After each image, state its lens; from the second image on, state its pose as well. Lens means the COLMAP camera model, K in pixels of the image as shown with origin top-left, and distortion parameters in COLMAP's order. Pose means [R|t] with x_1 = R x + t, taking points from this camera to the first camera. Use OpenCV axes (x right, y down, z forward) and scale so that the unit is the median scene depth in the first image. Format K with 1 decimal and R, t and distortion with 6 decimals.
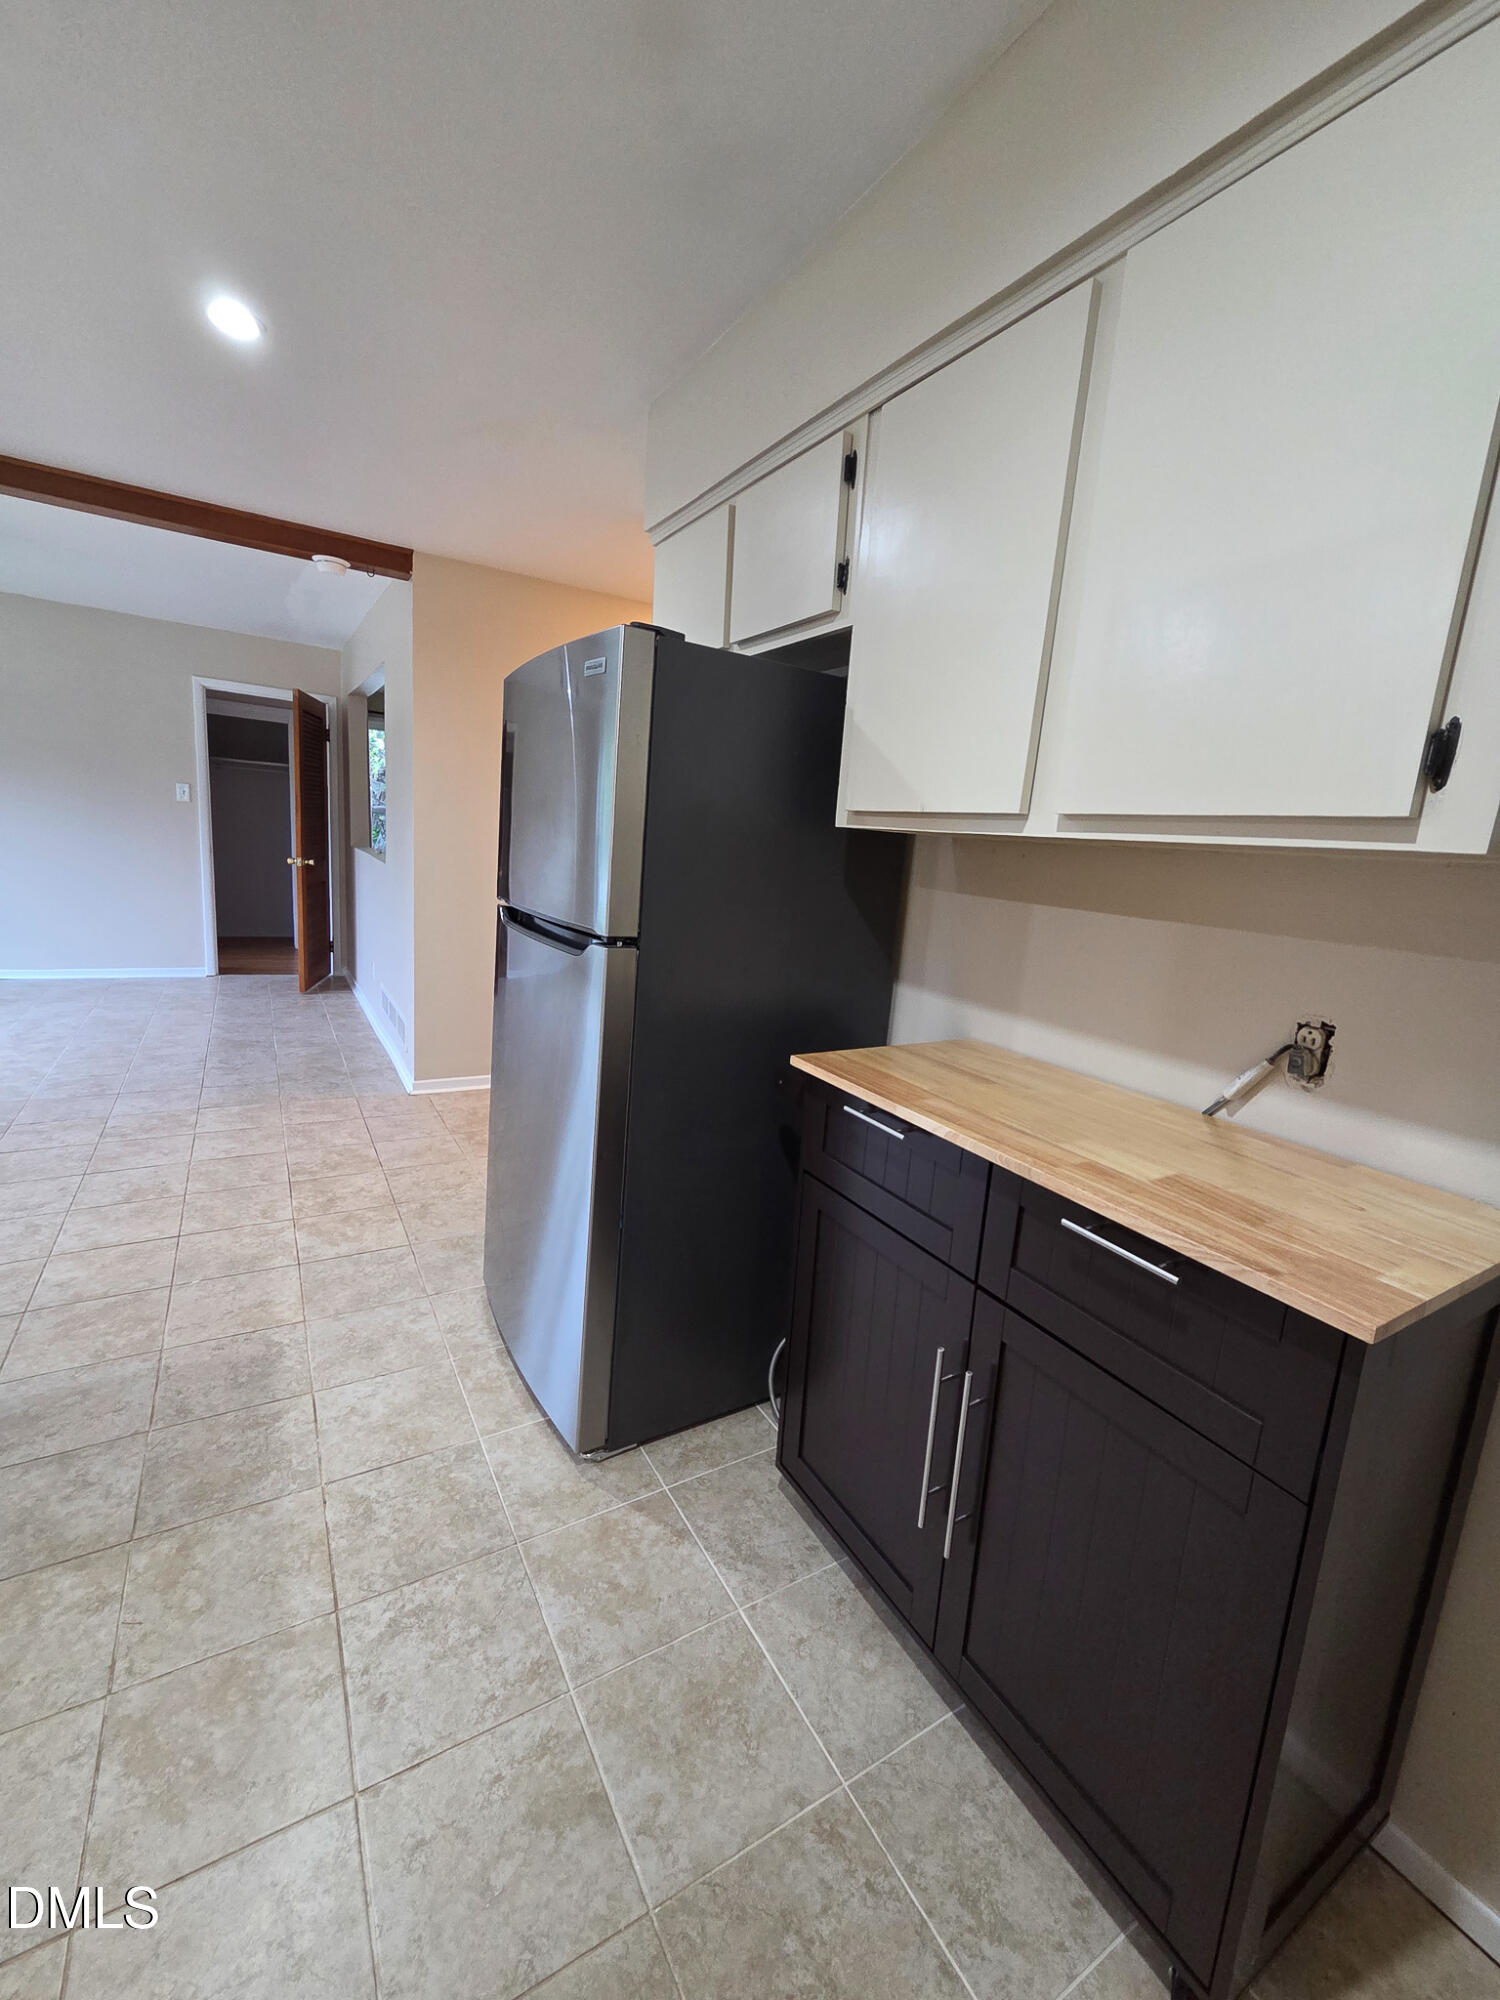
lens RADIAL K [[824.4, 0, 752.0], [0, 824.4, 993.9], [0, 0, 1]] dist [0.006348, -0.001530]
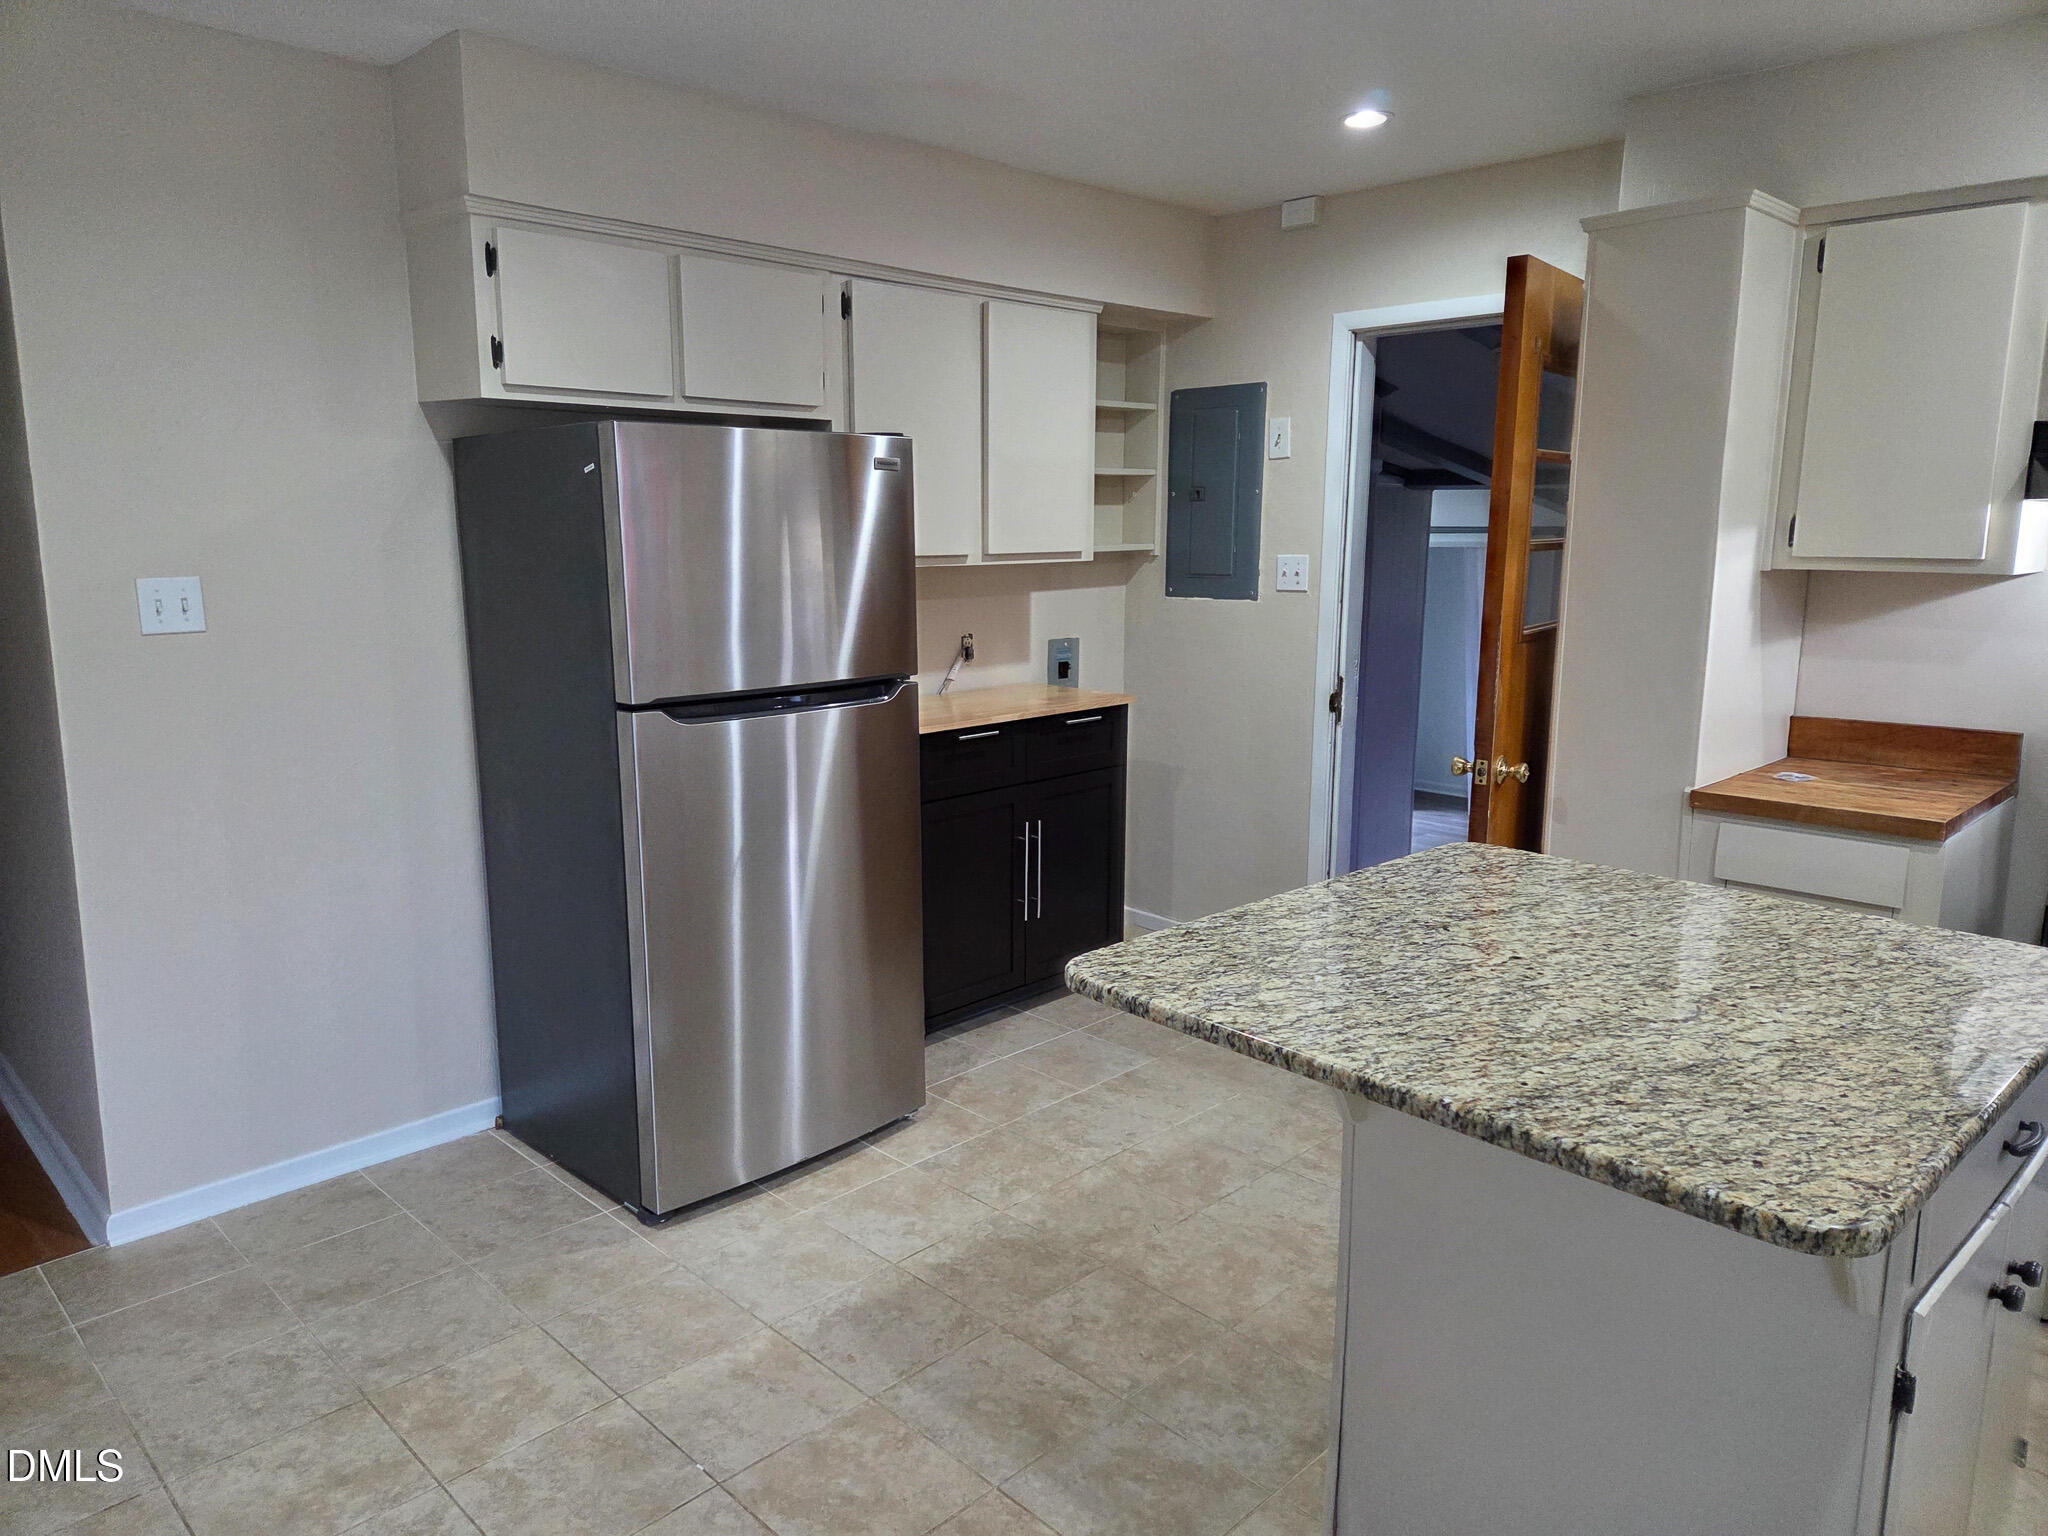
lens RADIAL K [[1353.9, 0, 1017.5], [0, 1353.9, 761.0], [0, 0, 1]] dist [0.070148, -0.050963]
pose [[-0.248079, -0.242695, 0.937846, -1.996093], [0.156361, 0.945384, 0.286007, -0.465083], [-0.956038, 0.217595, -0.196582, 1.159313]]
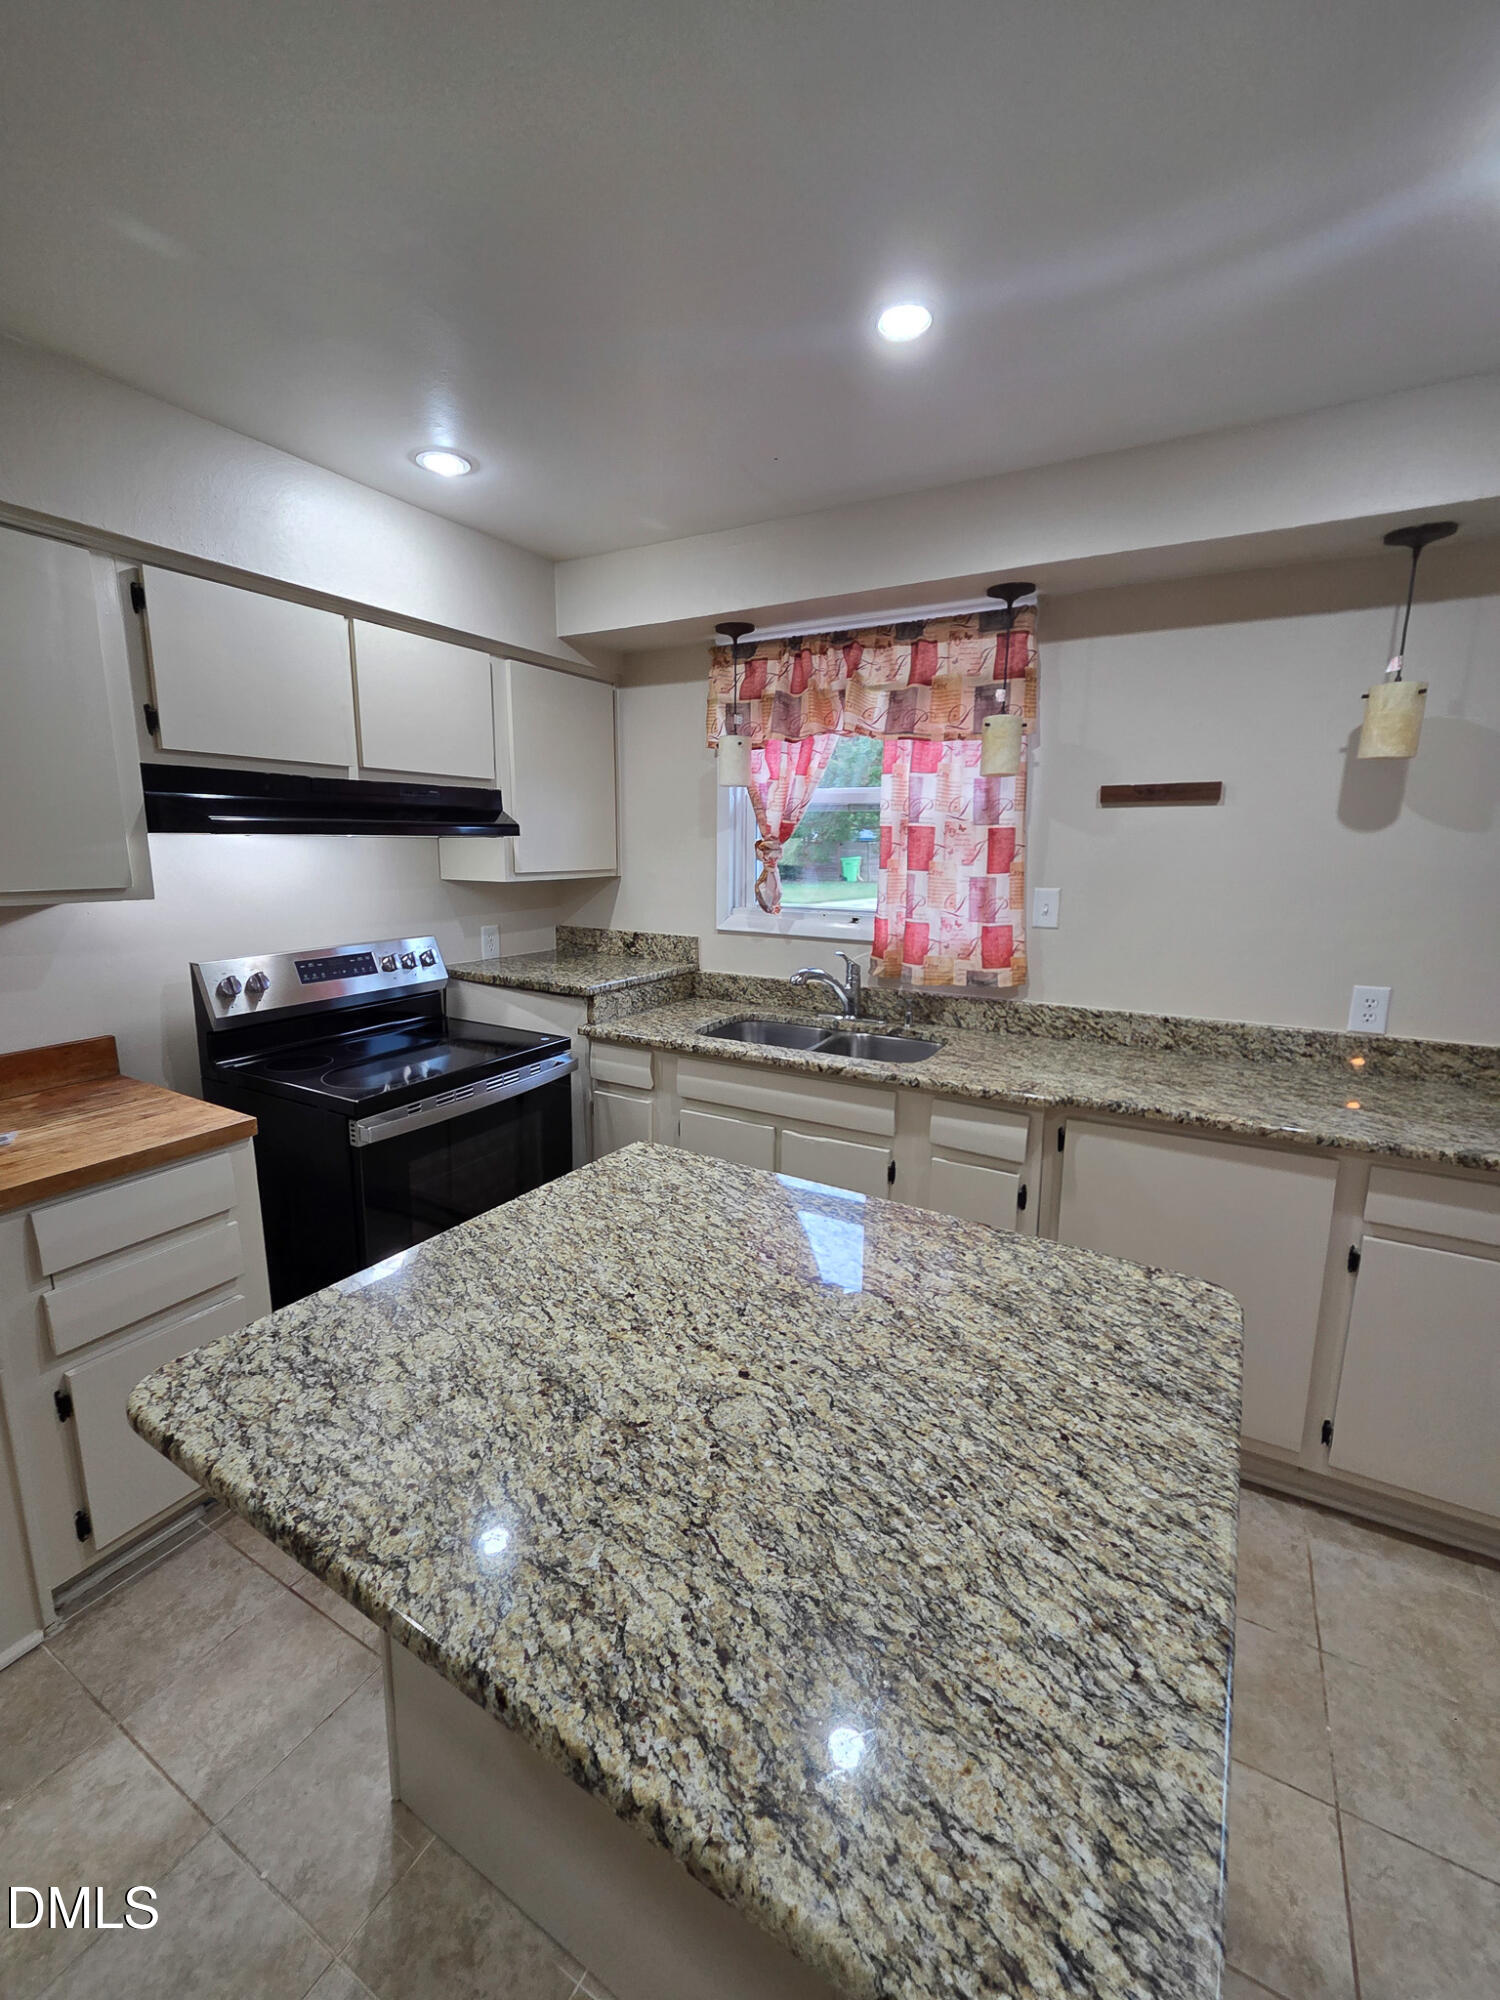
lens RADIAL K [[824.4, 0, 739.1], [0, 824.4, 989.6], [0, 0, 1]] dist [0.006348, -0.001530]
pose [[-0.867999, 0.004461, -0.496545, -0.821379], [-0.163083, 0.941932, 0.293544, -0.359752], [0.469021, 0.335774, -0.816869, 0.973280]]
